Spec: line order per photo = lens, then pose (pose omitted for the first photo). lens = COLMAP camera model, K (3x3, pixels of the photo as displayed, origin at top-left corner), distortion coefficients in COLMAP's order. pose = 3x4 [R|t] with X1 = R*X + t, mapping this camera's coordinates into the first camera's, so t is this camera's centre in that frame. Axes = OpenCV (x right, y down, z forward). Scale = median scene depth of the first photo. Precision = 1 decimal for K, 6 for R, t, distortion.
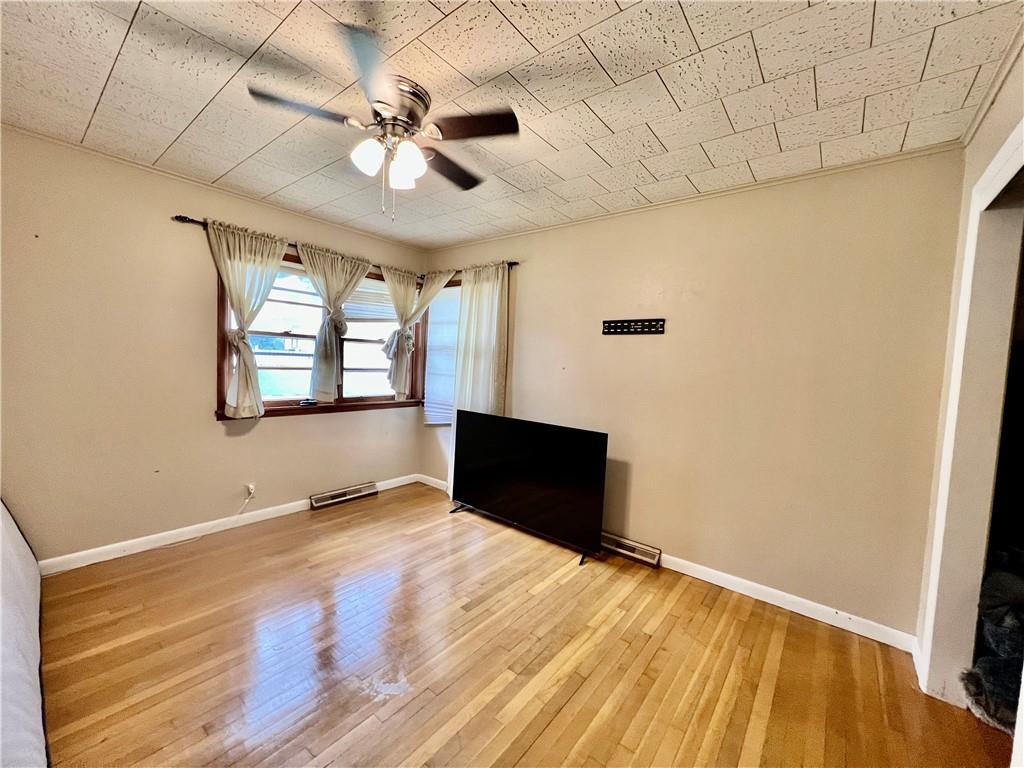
lens RADIAL K [[406.9, 0, 514.4], [0, 406.9, 382.4], [0, 0, 1]] dist [-0.003457, 0.000177]
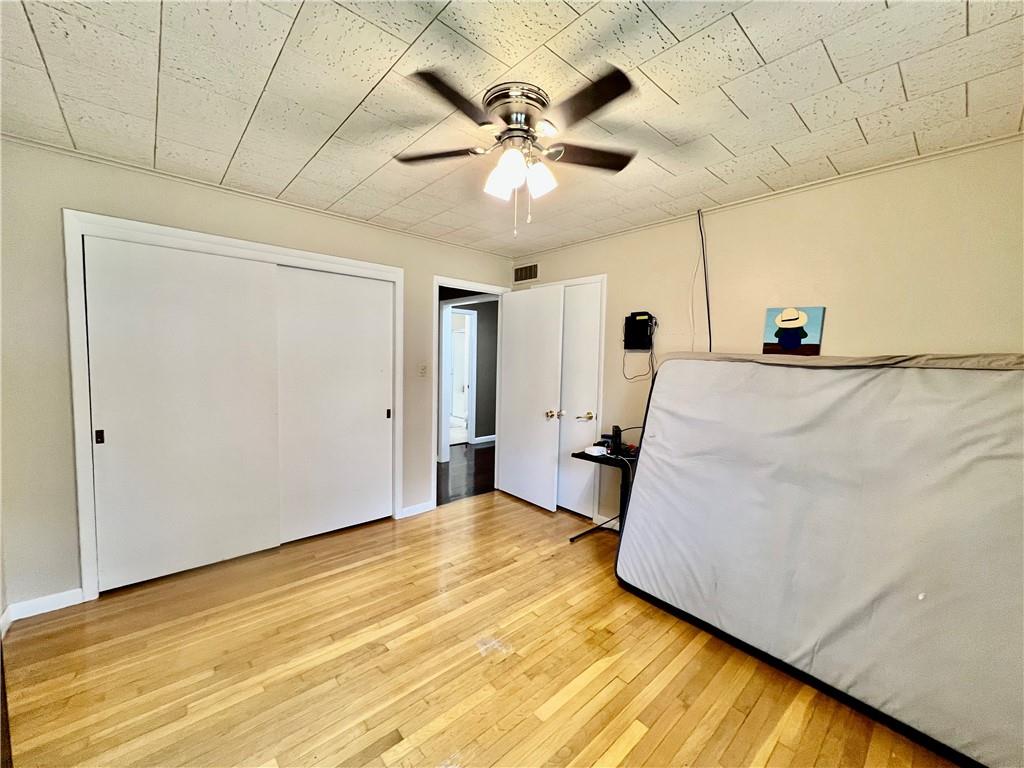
lens RADIAL K [[406.9, 0, 514.4], [0, 406.9, 382.4], [0, 0, 1]] dist [-0.003457, 0.000177]
pose [[-0.984166, -0.082534, 0.156860, -0.449270], [-0.062863, 0.989976, 0.126474, -0.172880], [-0.165726, 0.114611, -0.979489, 1.878474]]
